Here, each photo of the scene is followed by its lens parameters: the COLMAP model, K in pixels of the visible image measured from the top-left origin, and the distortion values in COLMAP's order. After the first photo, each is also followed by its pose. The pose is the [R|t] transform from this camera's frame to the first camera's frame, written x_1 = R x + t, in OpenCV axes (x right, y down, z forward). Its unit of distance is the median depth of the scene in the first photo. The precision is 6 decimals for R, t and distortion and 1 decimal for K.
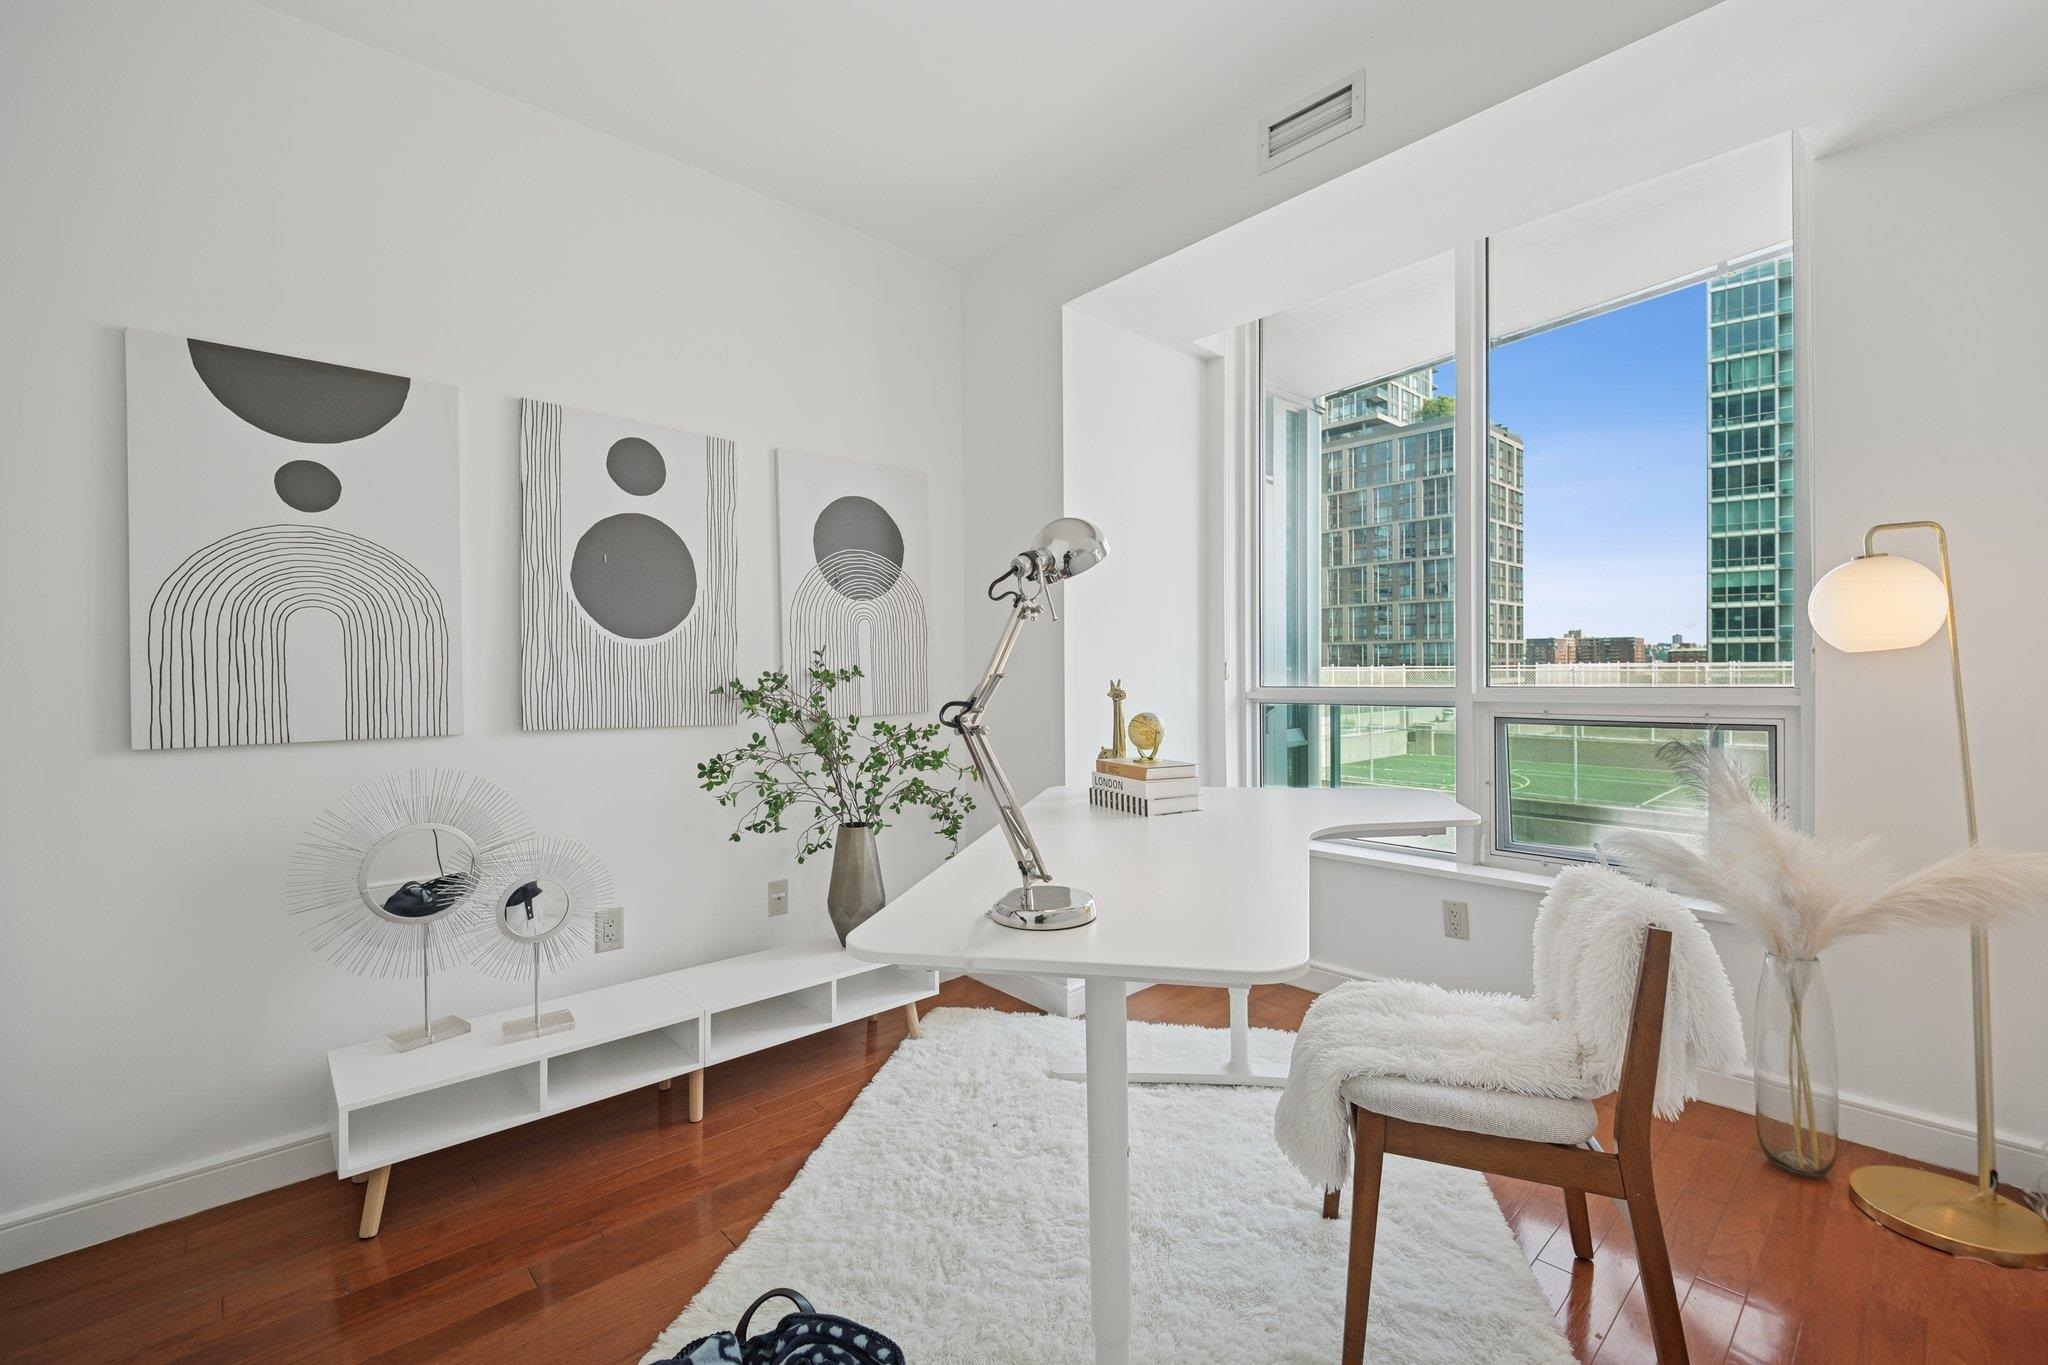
lens RADIAL K [[873.9, 0, 1068.9], [0, 873.9, 673.7], [0, 0, 1]] dist [0.011809, -0.008353]
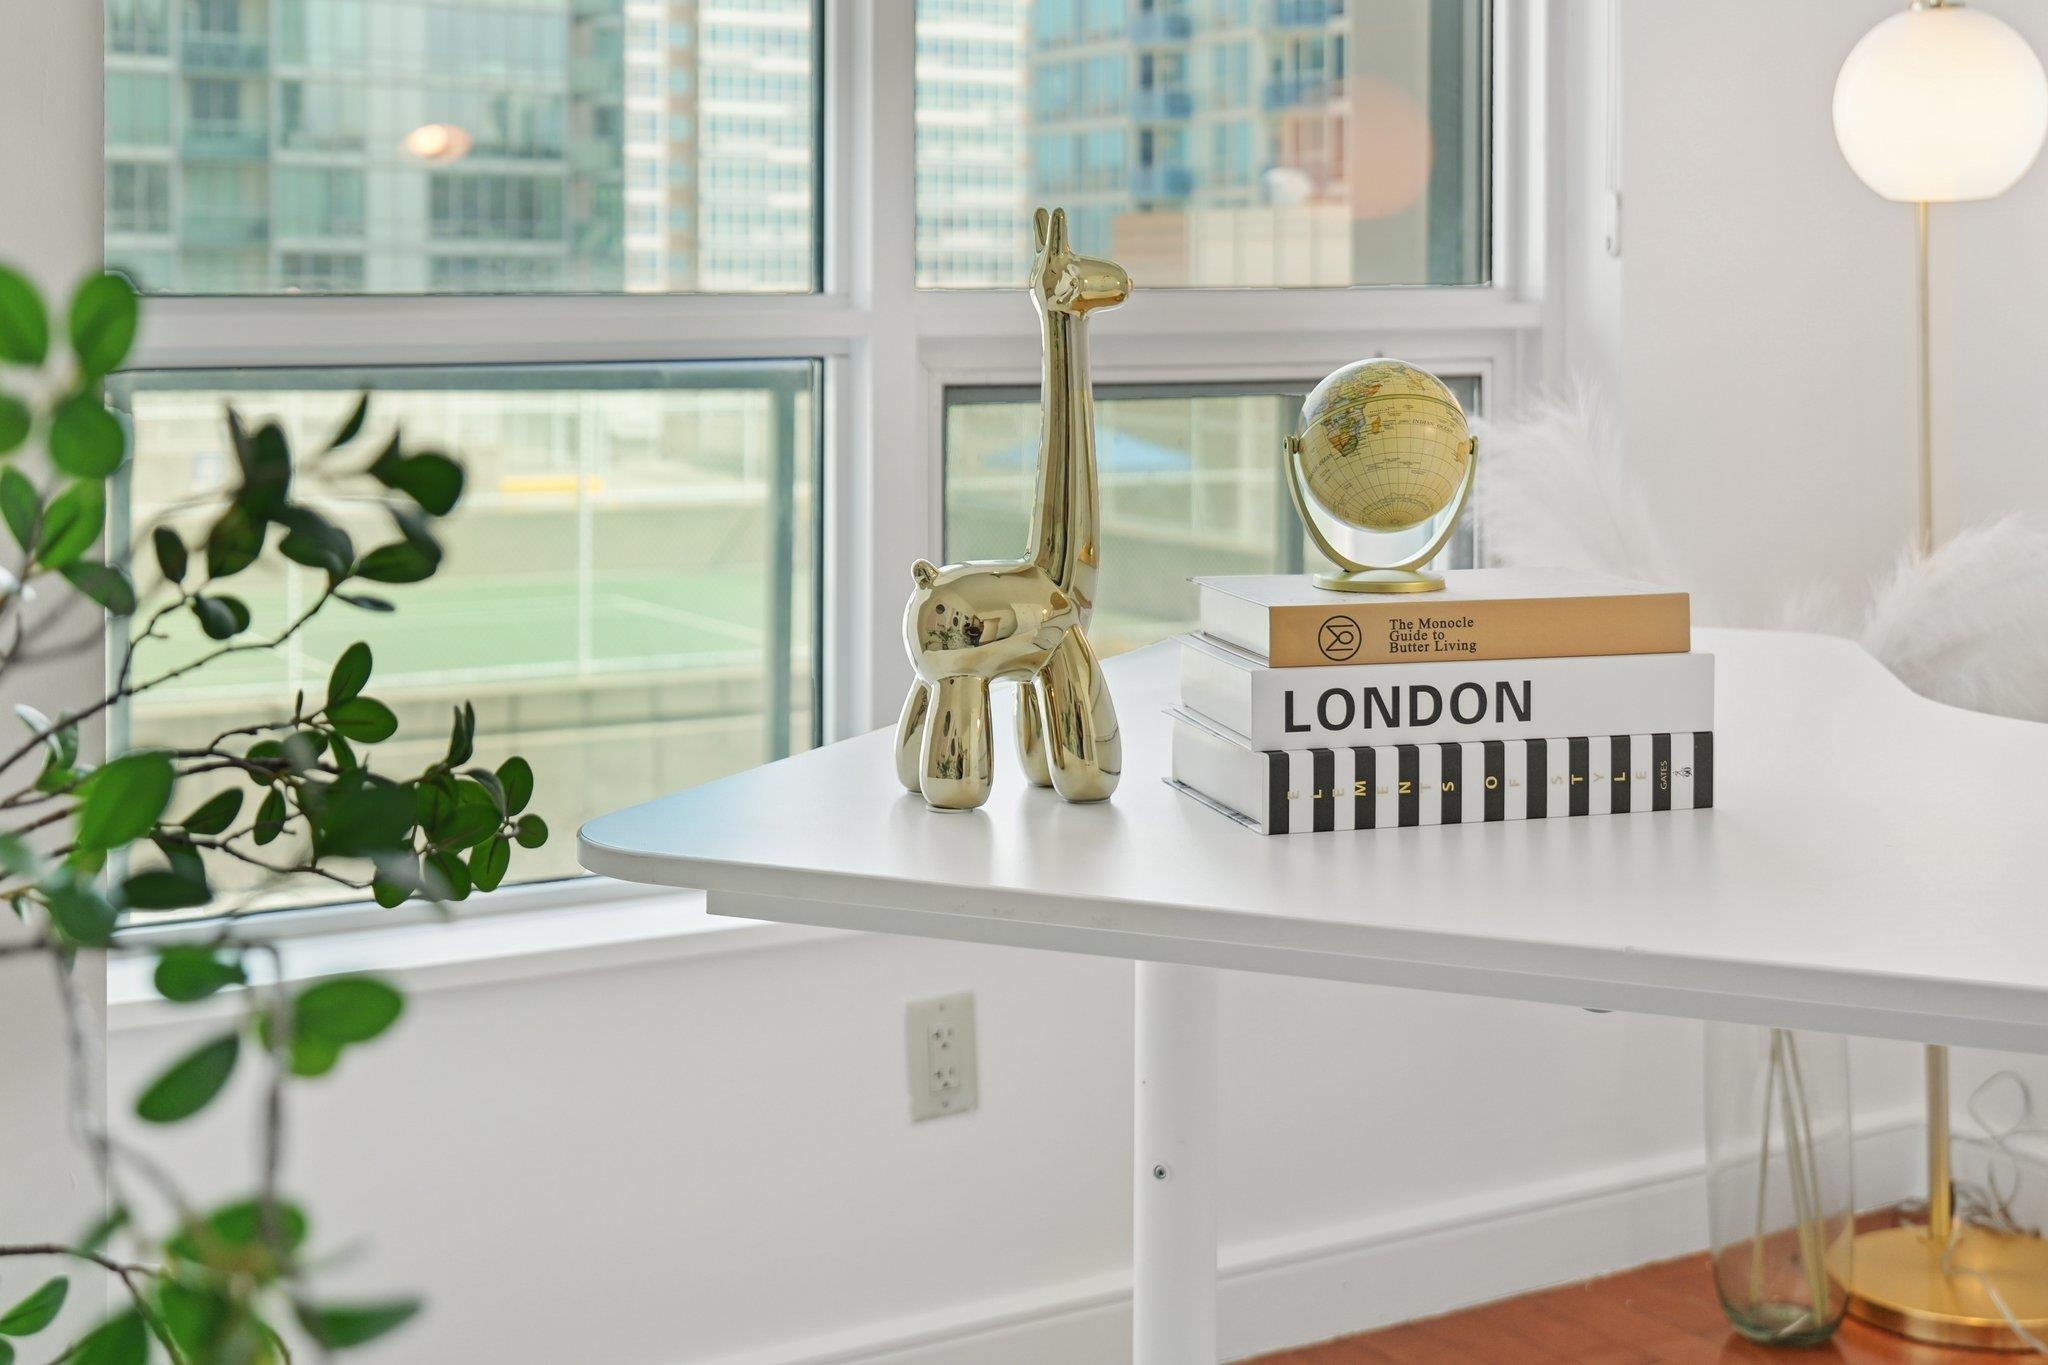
lens RADIAL K [[2862.9, 0, 1024.3], [0, 2862.9, 674.9], [0, 0, 1]] dist [-0.007208, 0.000000]
pose [[0.231928, -0.117495, 0.965611, -0.588118], [0.000784, 0.992701, 0.120603, 0.035136], [-0.972733, -0.027214, 0.230327, 0.883716]]
